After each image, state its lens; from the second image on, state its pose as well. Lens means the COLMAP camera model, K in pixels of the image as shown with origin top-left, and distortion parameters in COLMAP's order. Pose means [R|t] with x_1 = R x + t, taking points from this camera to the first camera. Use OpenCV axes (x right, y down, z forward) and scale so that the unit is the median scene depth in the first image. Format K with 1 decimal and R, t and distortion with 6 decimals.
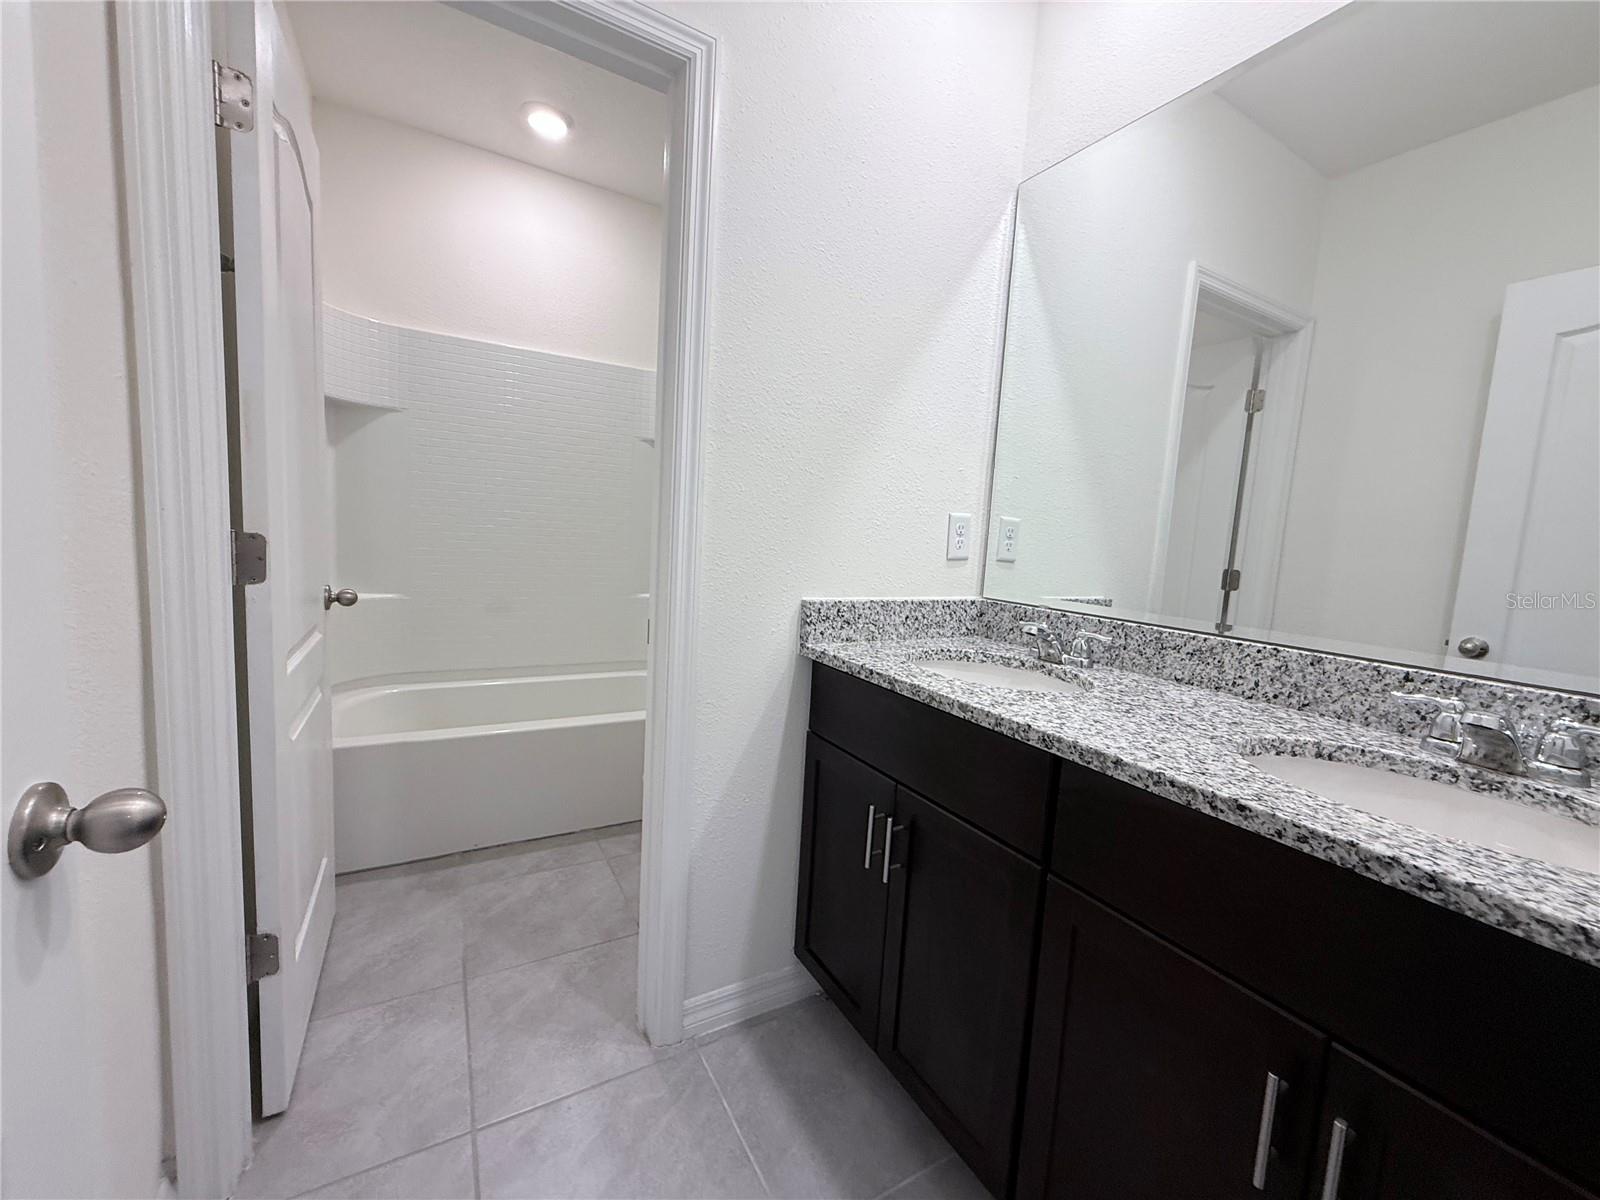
lens RADIAL K [[635.1, 0, 803.0], [0, 635.1, 599.9], [0, 0, 1]] dist [0.001080, 0.000110]
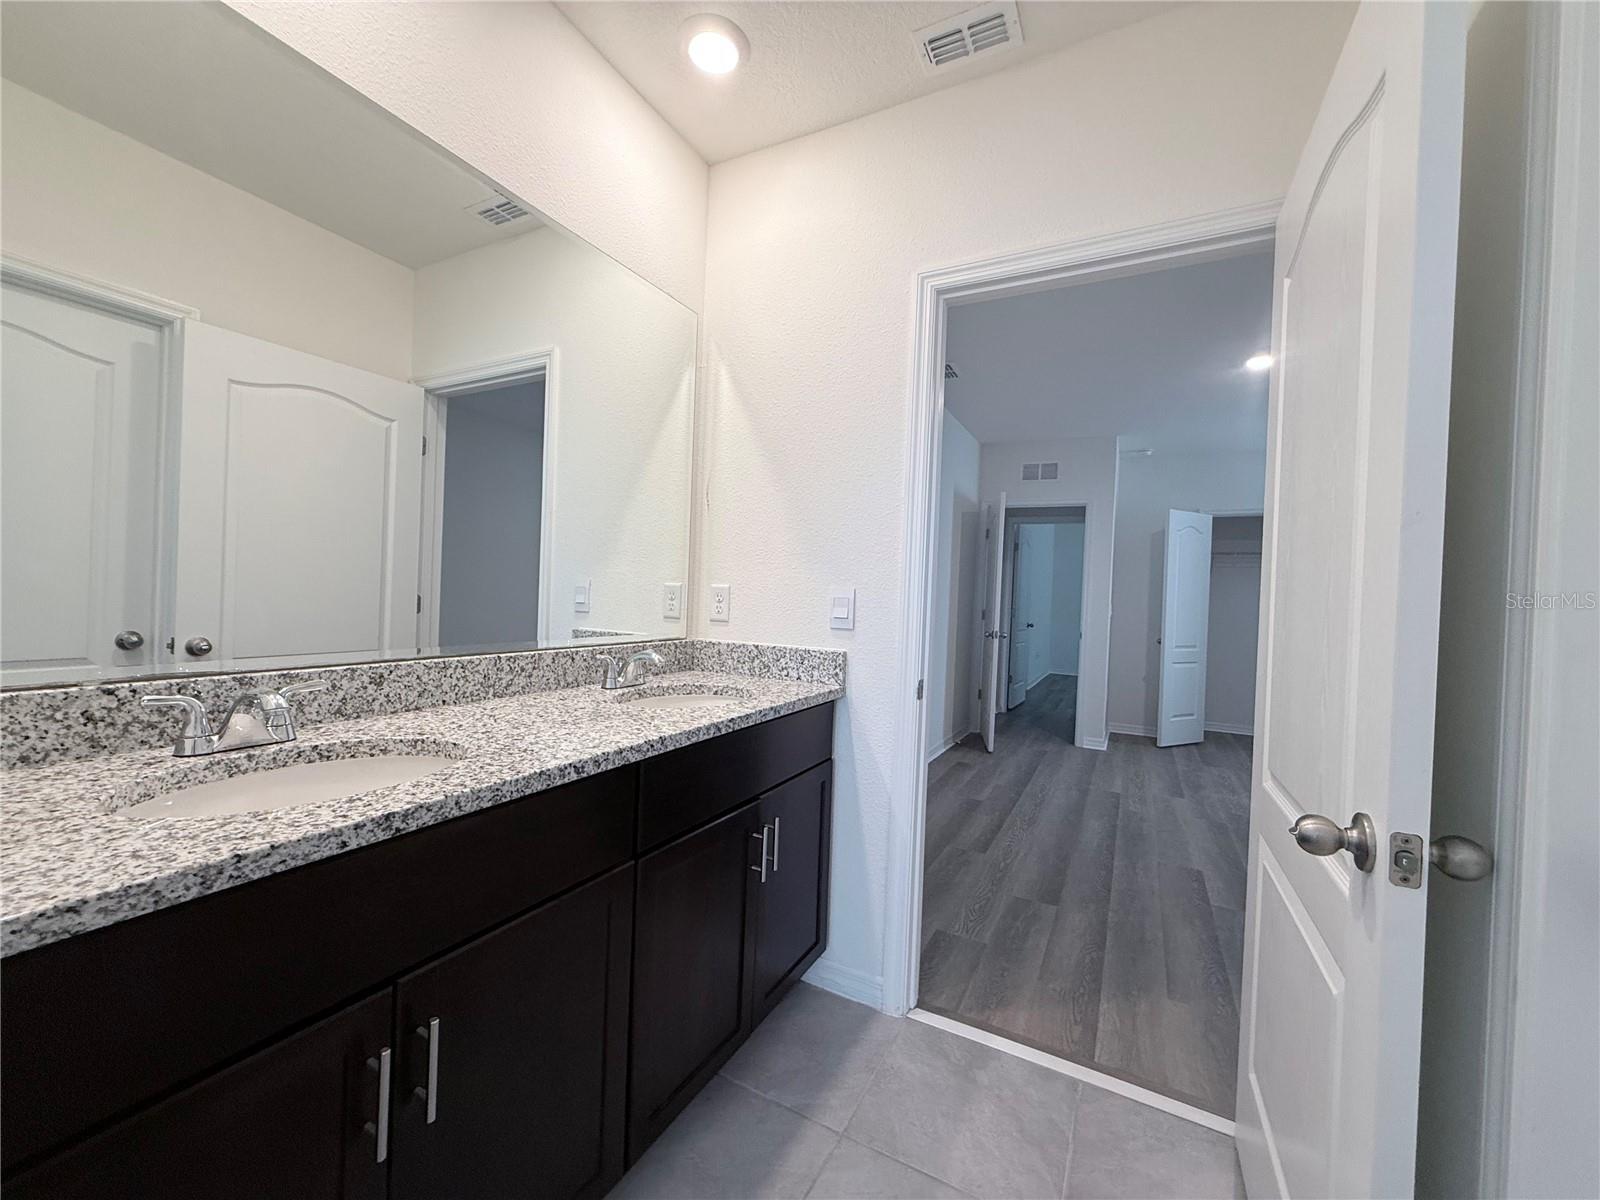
lens RADIAL K [[635.1, 0, 803.0], [0, 635.1, 599.9], [0, 0, 1]] dist [0.001080, 0.000110]
pose [[-0.542314, -0.077754, 0.836570, -0.579873], [0.025783, 0.993699, 0.109072, -0.141542], [-0.839780, 0.080721, -0.536892, 1.014482]]
